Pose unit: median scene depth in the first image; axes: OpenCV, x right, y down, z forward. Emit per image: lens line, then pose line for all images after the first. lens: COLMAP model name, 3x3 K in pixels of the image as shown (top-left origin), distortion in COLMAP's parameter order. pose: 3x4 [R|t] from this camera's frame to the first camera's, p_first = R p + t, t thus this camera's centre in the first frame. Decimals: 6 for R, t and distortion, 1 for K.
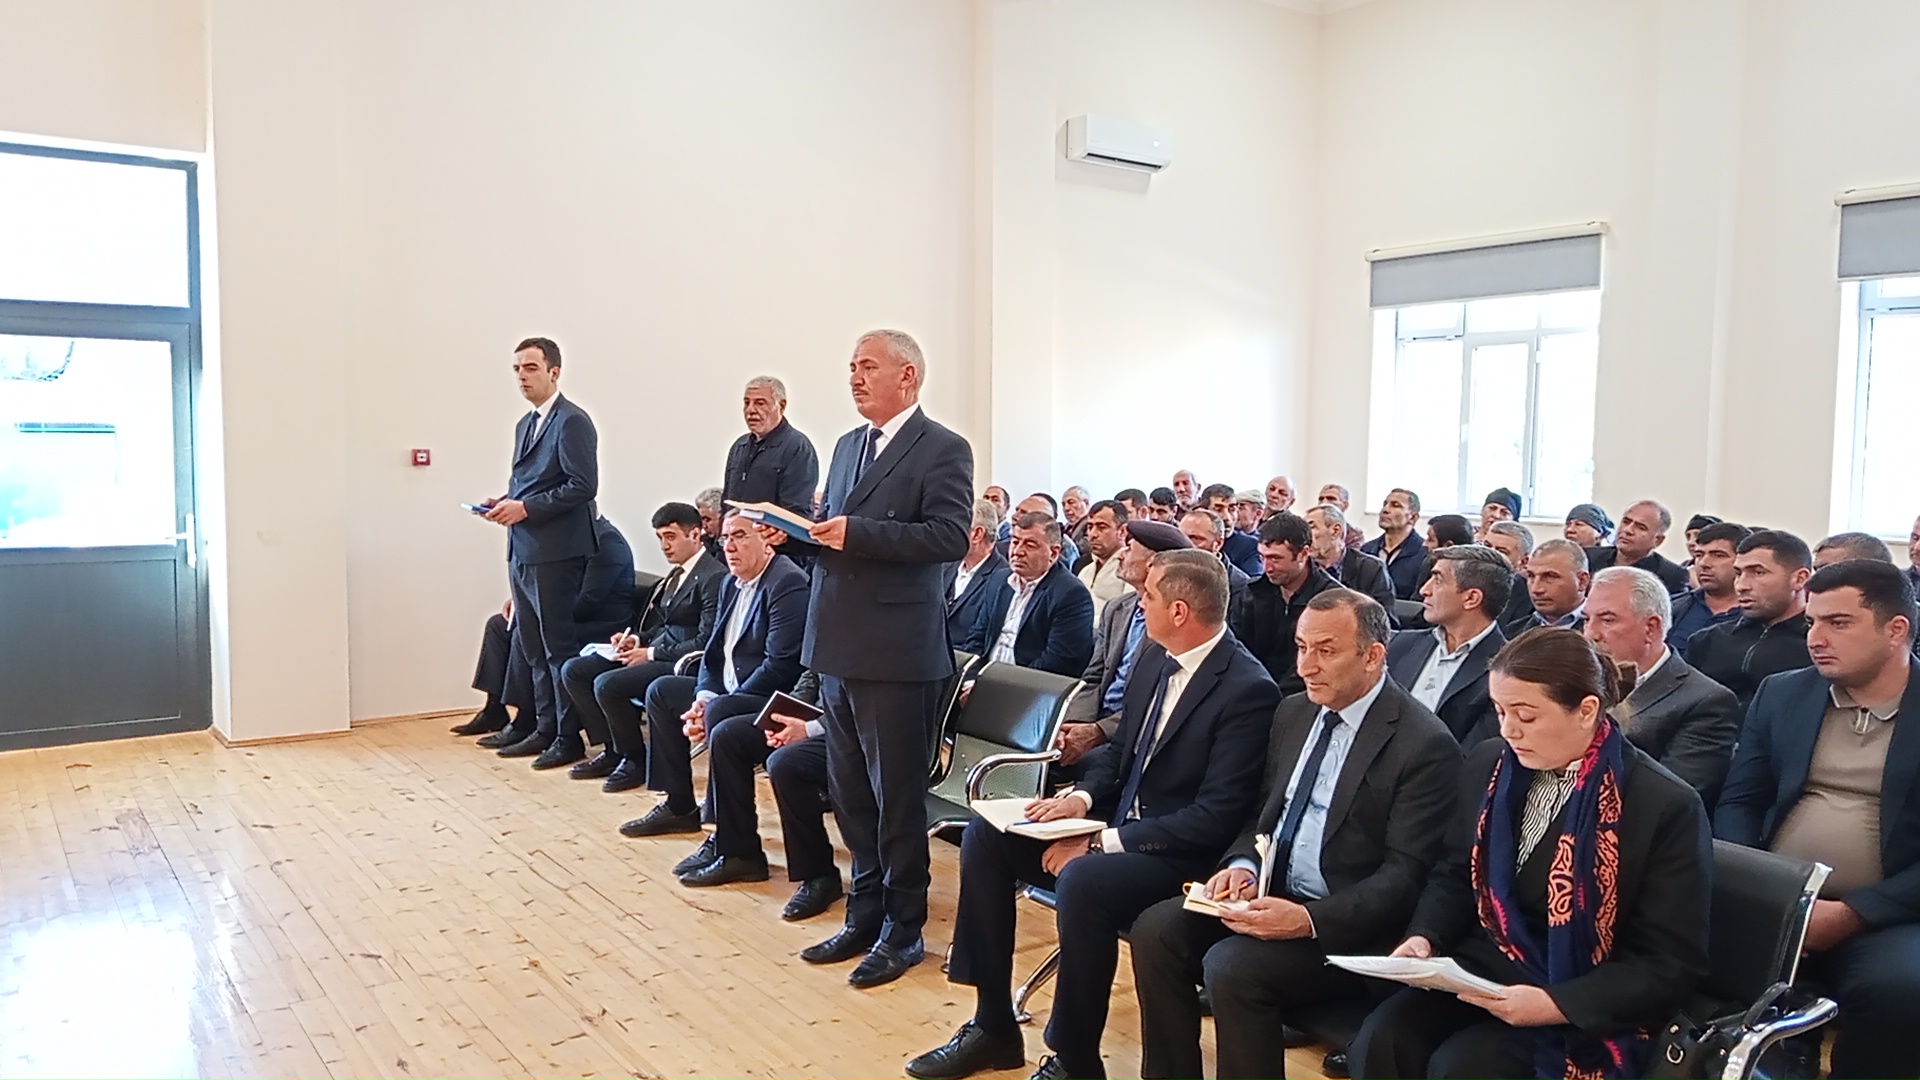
lens RADIAL K [[1422.1, 0, 963.3], [0, 1422.1, 523.3], [0, 0, 1]] dist [0.028686, -0.054406]
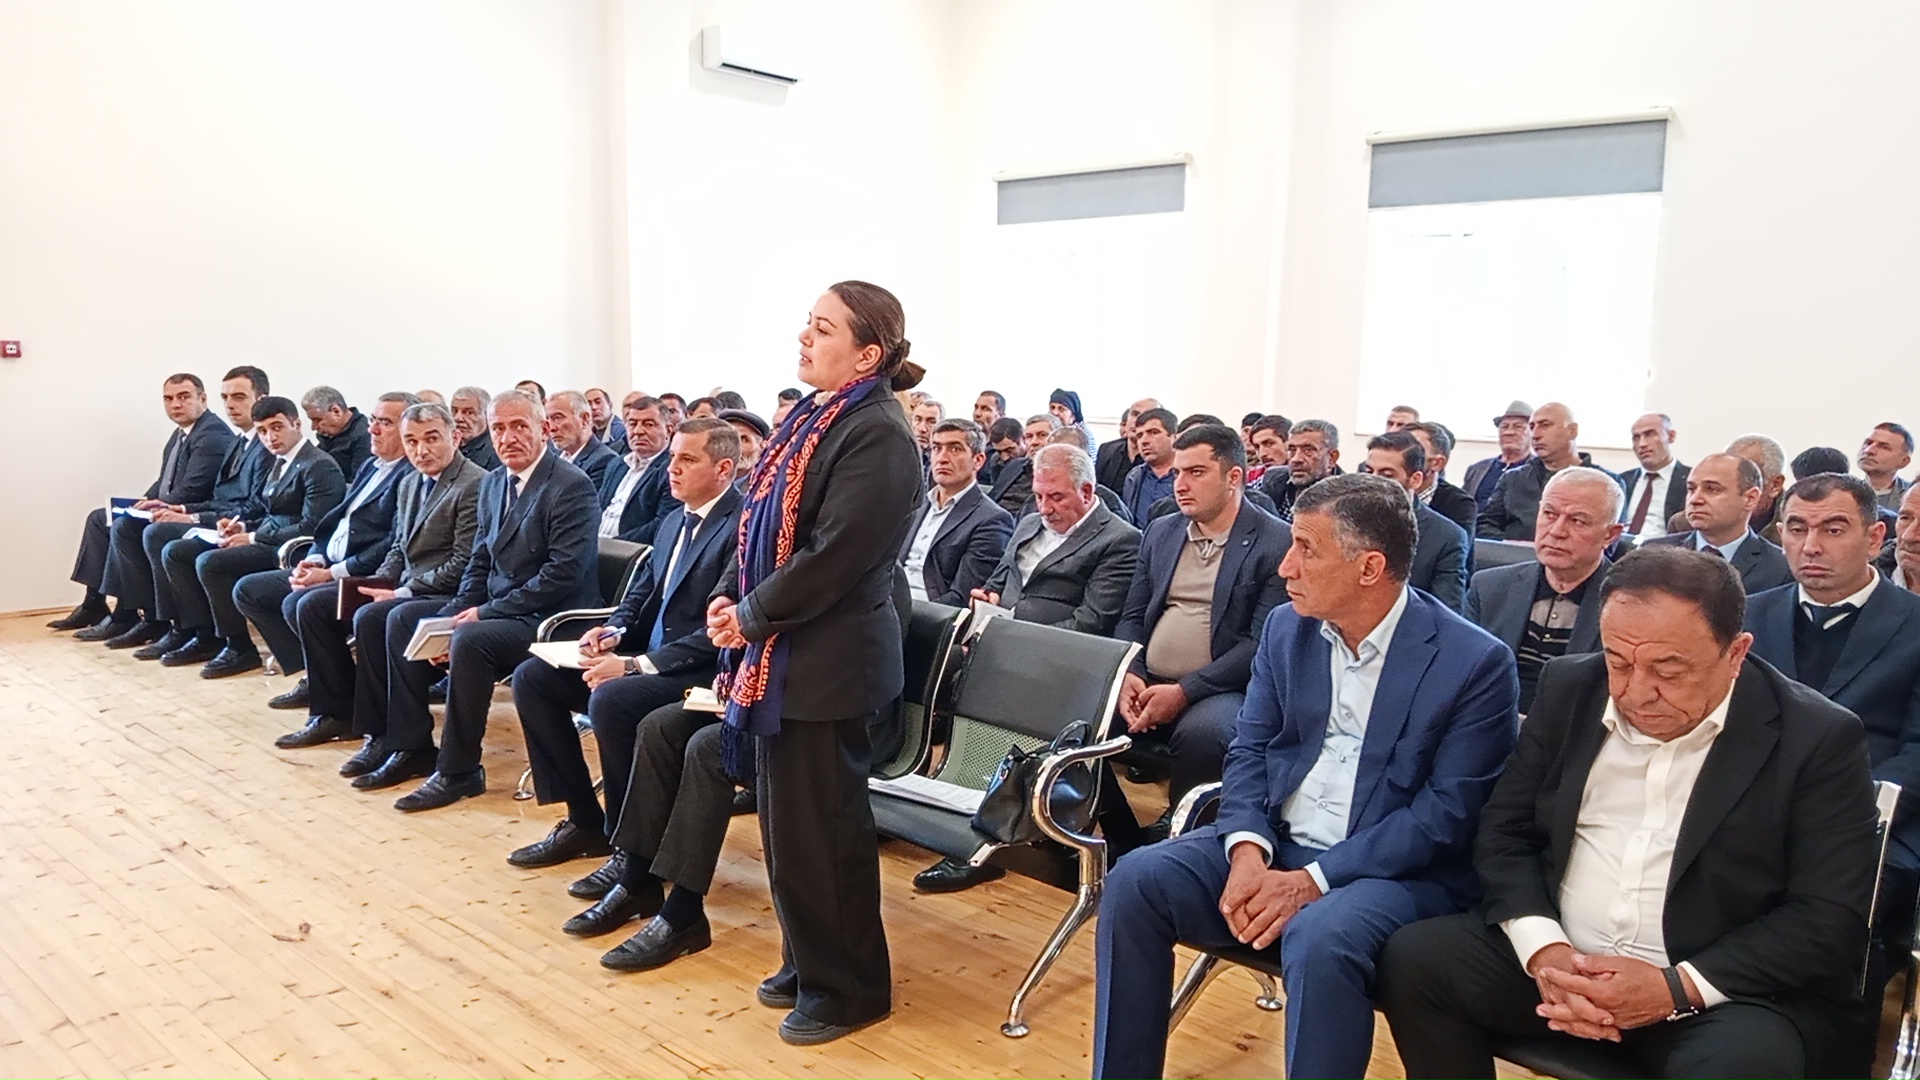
lens RADIAL K [[1422.1, 0, 949.9], [0, 1422.1, 547.6], [0, 0, 1]] dist [0.028686, -0.054406]
pose [[0.980670, -0.013264, 0.195221, 0.081717], [-0.001150, 0.997292, 0.073536, 0.024366], [-0.195668, -0.072339, 0.977999, -0.122883]]
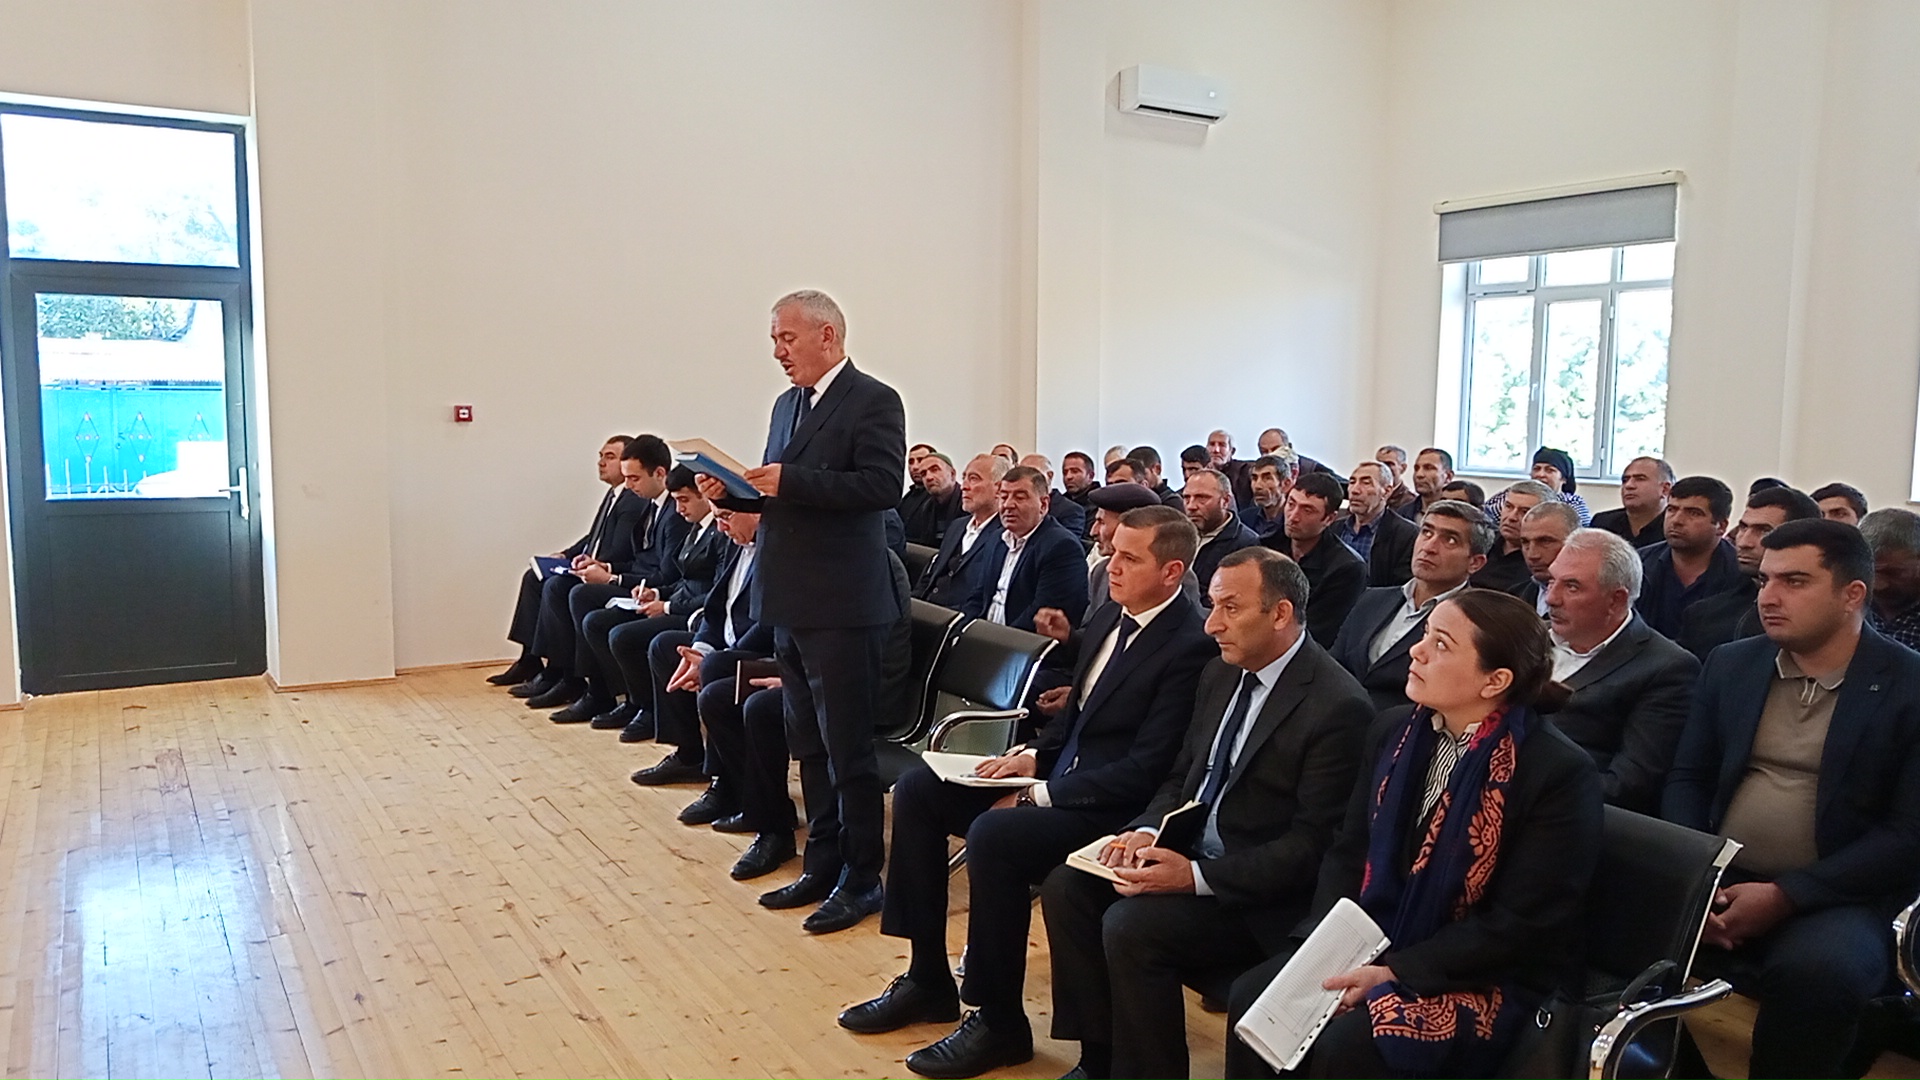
lens RADIAL K [[1422.1, 0, 957.7], [0, 1422.1, 525.0], [0, 0, 1]] dist [0.028686, -0.054406]
pose [[0.996962, 0.008058, -0.077467, 0.076402], [-0.005824, 0.999562, 0.029016, 0.002695], [0.077667, -0.028476, 0.996573, 0.008658]]
